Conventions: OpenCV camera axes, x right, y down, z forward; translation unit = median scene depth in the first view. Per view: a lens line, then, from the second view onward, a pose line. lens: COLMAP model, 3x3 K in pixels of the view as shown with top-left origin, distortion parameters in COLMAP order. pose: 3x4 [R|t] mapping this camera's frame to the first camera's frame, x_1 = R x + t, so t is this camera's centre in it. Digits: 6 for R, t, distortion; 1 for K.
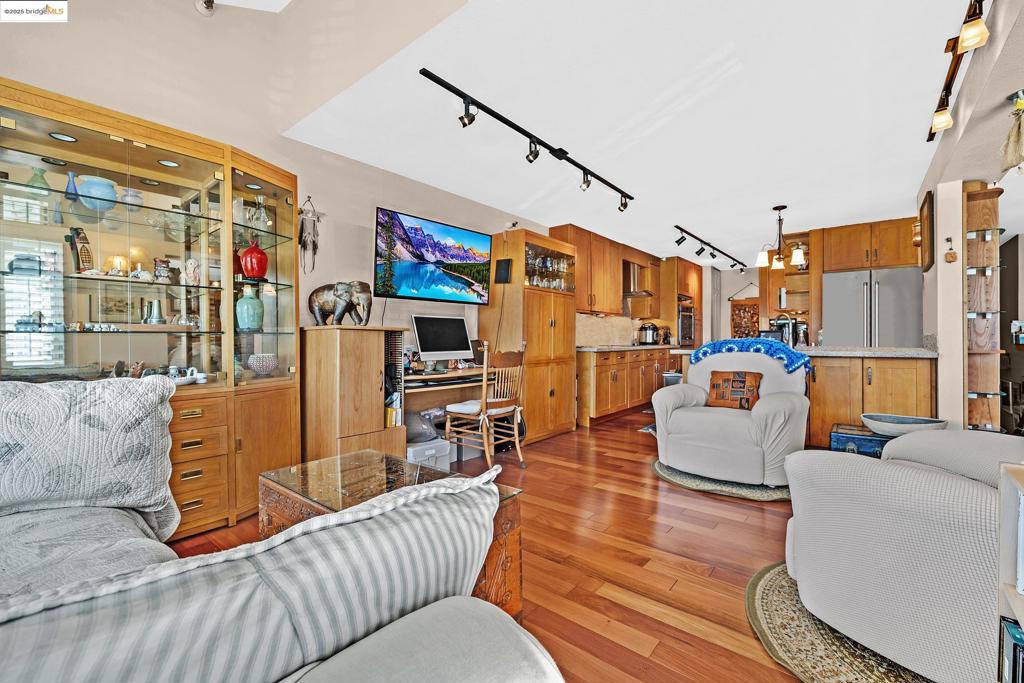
lens RADIAL K [[410.8, 0, 512.0], [0, 410.8, 341.5], [0, 0, 1]] dist [-0.002126, 0.000124]
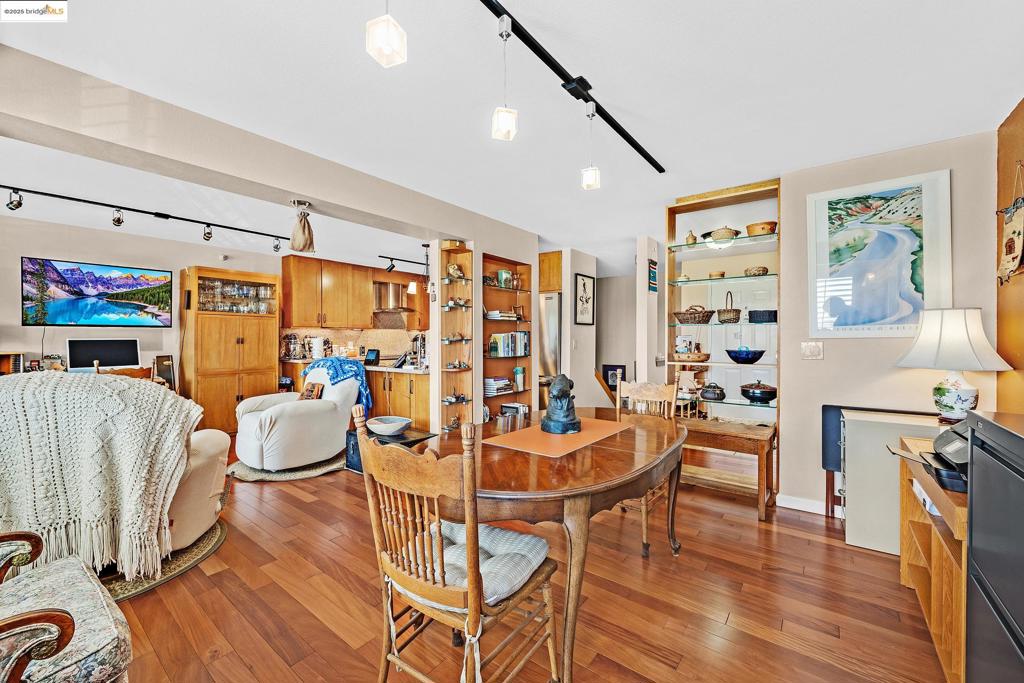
lens RADIAL K [[410.8, 0, 512.0], [0, 410.8, 341.5], [0, 0, 1]] dist [-0.002126, 0.000124]
pose [[0.998456, -0.007053, 0.055106, 0.733968], [0.006913, 0.999972, 0.002735, -0.037446], [-0.055124, -0.002350, 0.998477, -0.210864]]
